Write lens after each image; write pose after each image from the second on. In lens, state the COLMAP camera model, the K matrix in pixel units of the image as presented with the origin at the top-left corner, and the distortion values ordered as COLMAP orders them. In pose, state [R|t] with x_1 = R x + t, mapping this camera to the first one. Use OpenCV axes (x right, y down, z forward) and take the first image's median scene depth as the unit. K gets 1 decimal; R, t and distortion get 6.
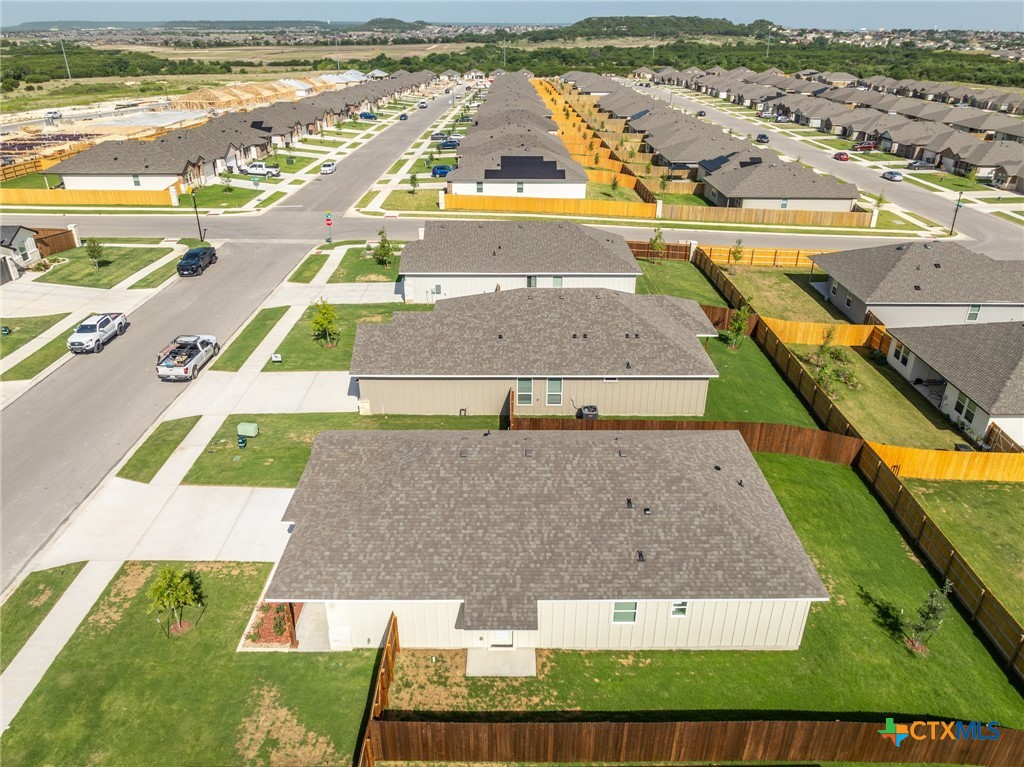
lens RADIAL K [[720.2, 0, 512.2], [0, 720.2, 381.0], [0, 0, 1]] dist [-0.033264, 0.021353]
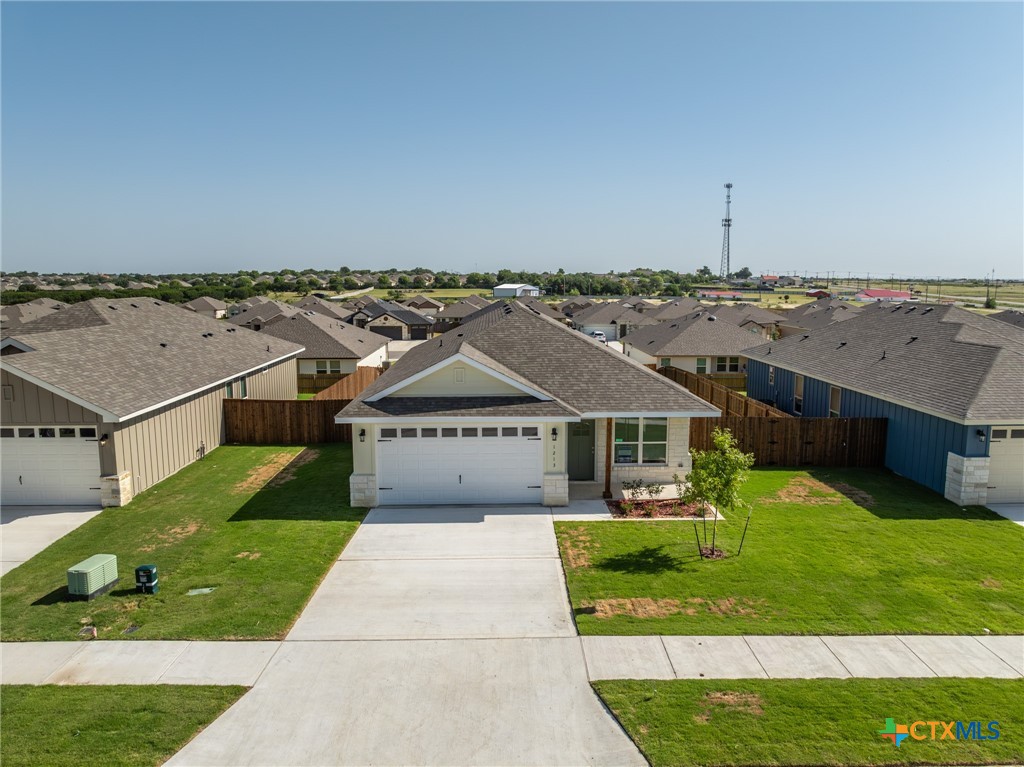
lens RADIAL K [[720.2, 0, 512.2], [0, 720.2, 381.0], [0, 0, 1]] dist [-0.033264, 0.021353]
pose [[-0.032748, -0.140594, 0.989526, -0.398983], [0.443331, 0.885285, 0.140455, 0.011266], [-0.895759, 0.443287, 0.033338, 0.392263]]
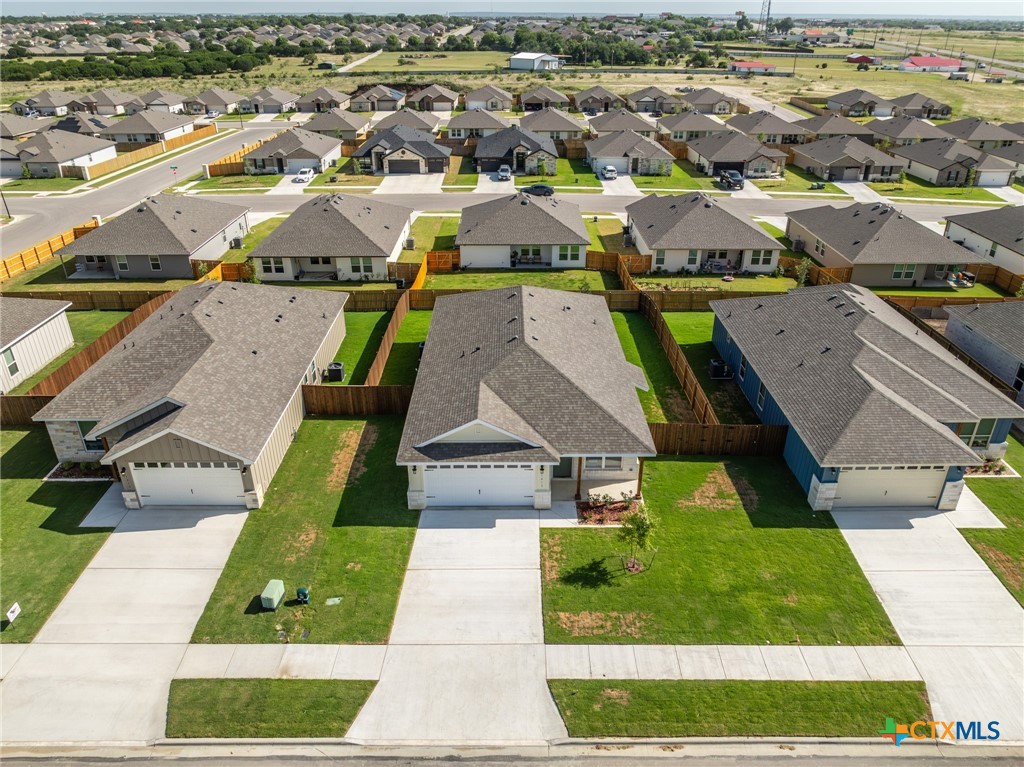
lens RADIAL K [[720.2, 0, 512.2], [0, 720.2, 381.0], [0, 0, 1]] dist [-0.033264, 0.021353]
pose [[-0.008521, -0.458905, 0.888444, -0.475867], [0.442984, 0.794806, 0.414787, -0.149701], [-0.896489, 0.397101, 0.196515, 0.307094]]
